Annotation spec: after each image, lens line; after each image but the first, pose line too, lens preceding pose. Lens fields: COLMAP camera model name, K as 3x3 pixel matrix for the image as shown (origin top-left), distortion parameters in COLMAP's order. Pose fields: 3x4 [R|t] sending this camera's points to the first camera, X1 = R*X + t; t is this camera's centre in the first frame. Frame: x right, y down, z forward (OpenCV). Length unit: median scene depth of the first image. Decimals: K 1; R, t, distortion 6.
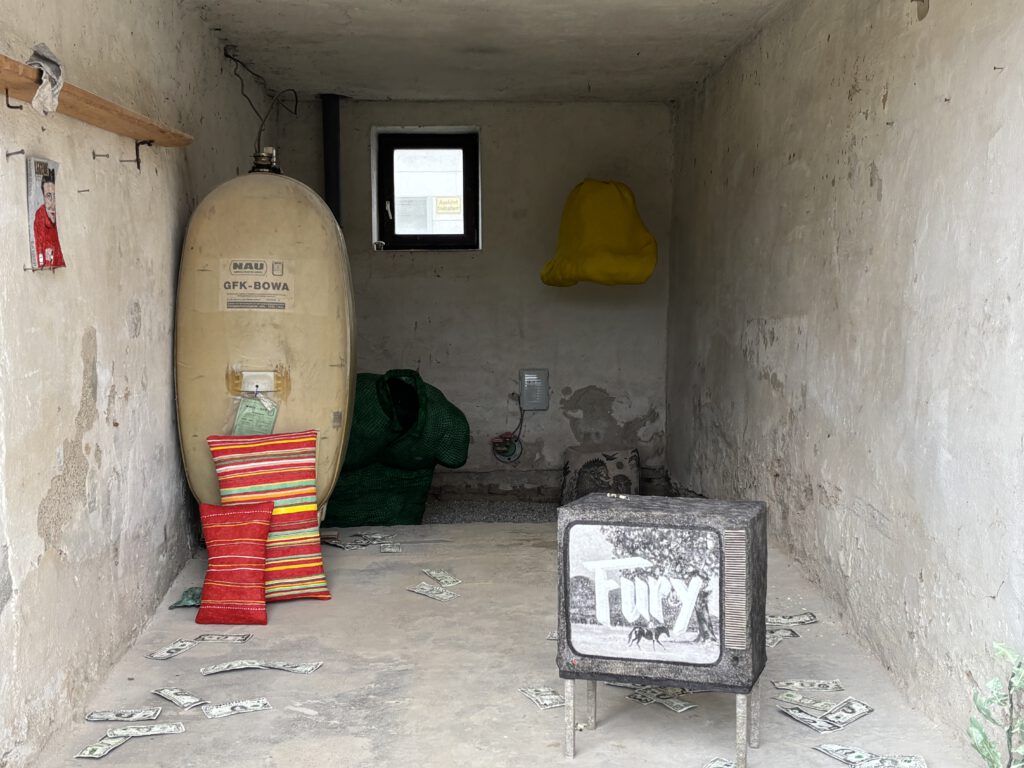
lens RADIAL K [[1427.1, 0, 513.5], [0, 1427.1, 375.2], [0, 0, 1]] dist [0.089914, 0.000000]
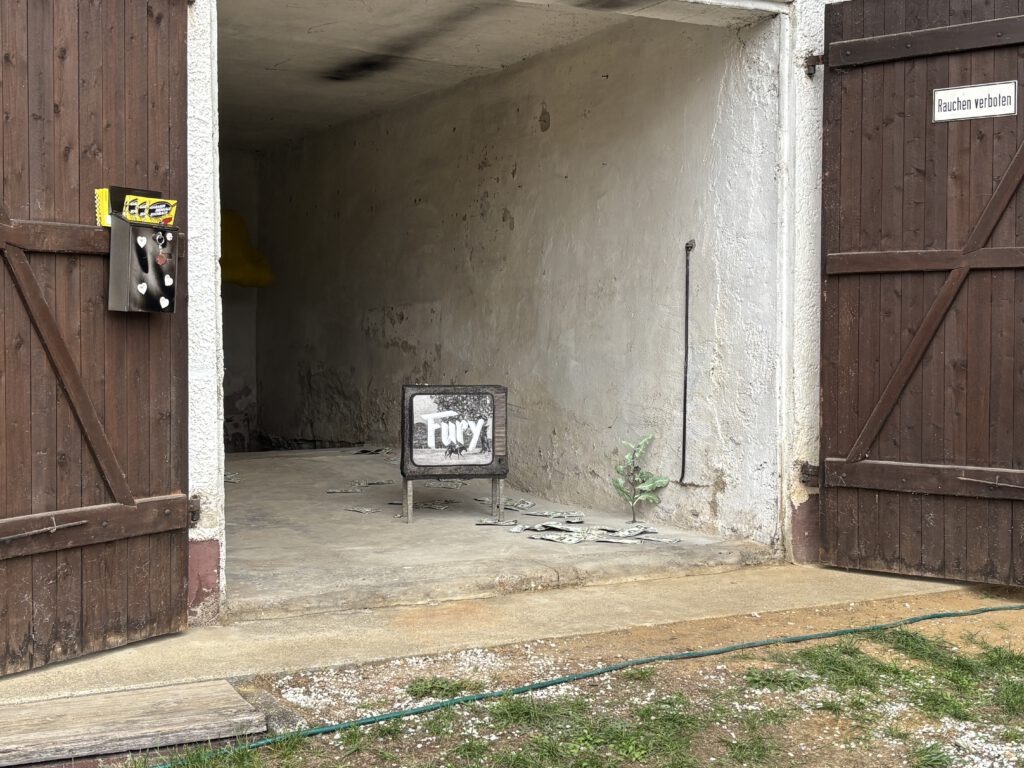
lens RADIAL K [[1427.1, 0, 516.4], [0, 1427.1, 385.5], [0, 0, 1]] dist [0.089914, 0.000000]
pose [[0.899055, -0.013809, 0.437619, -0.442807], [0.021939, 0.999668, -0.013528, 0.081036], [-0.437286, 0.021764, 0.899059, -0.495868]]
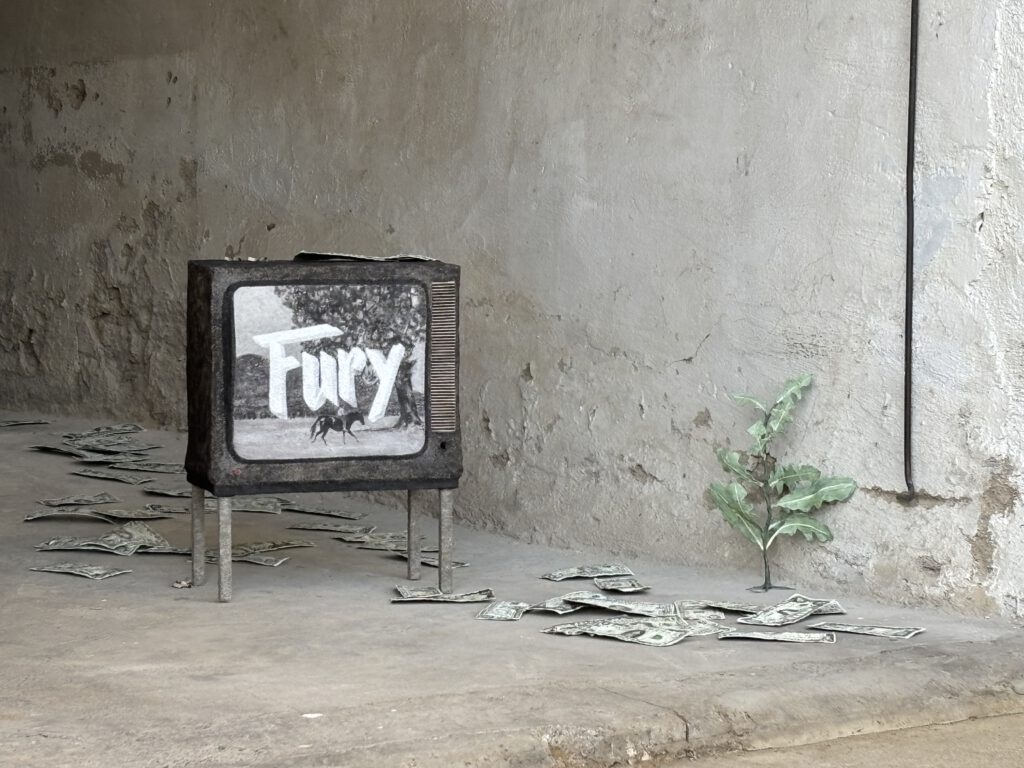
lens RADIAL K [[3351.7, 0, 508.5], [0, 3351.7, 384.1], [0, 0, 1]] dist [0.215821, 0.000000]
pose [[0.837485, -0.042333, 0.544818, -0.543948], [0.032319, 0.999087, 0.027950, 0.074923], [-0.545503, -0.005799, 0.838089, -0.378323]]
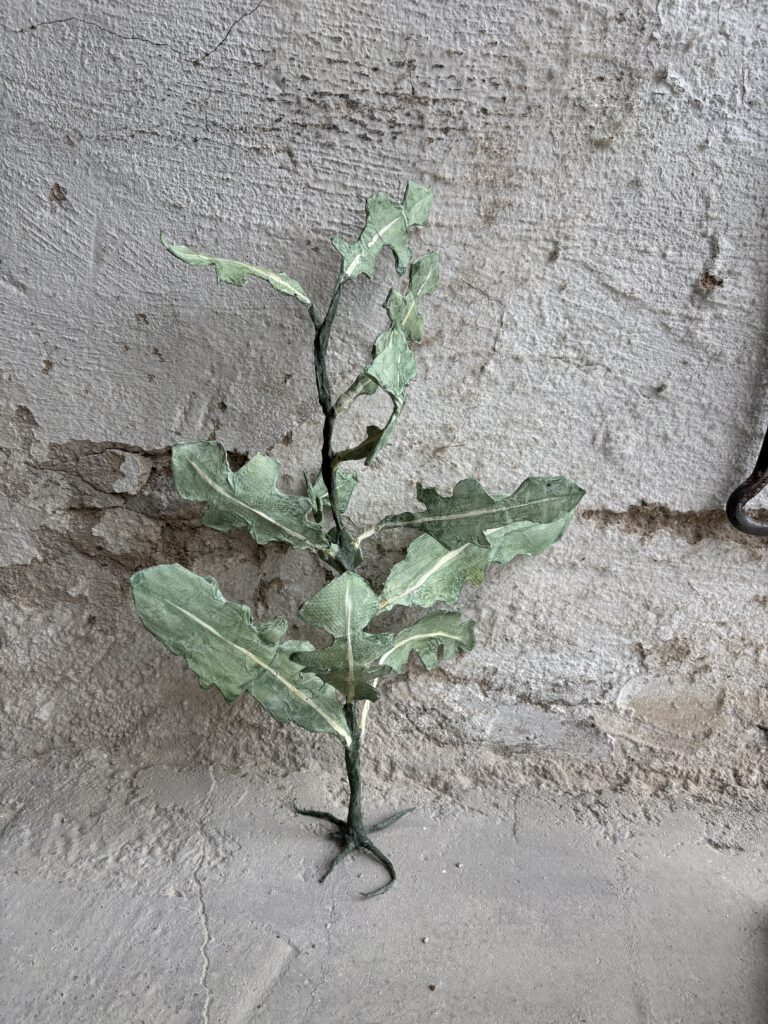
lens RADIAL K [[786.2, 0, 382.3], [0, 786.2, 509.1], [0, 0, 1]] dist [0.009541, -0.012255]
pose [[0.060995, -0.247677, 0.966921, 0.112002], [0.041453, 0.968517, 0.245471, 0.122475], [-0.997277, 0.025109, 0.069342, 0.580281]]
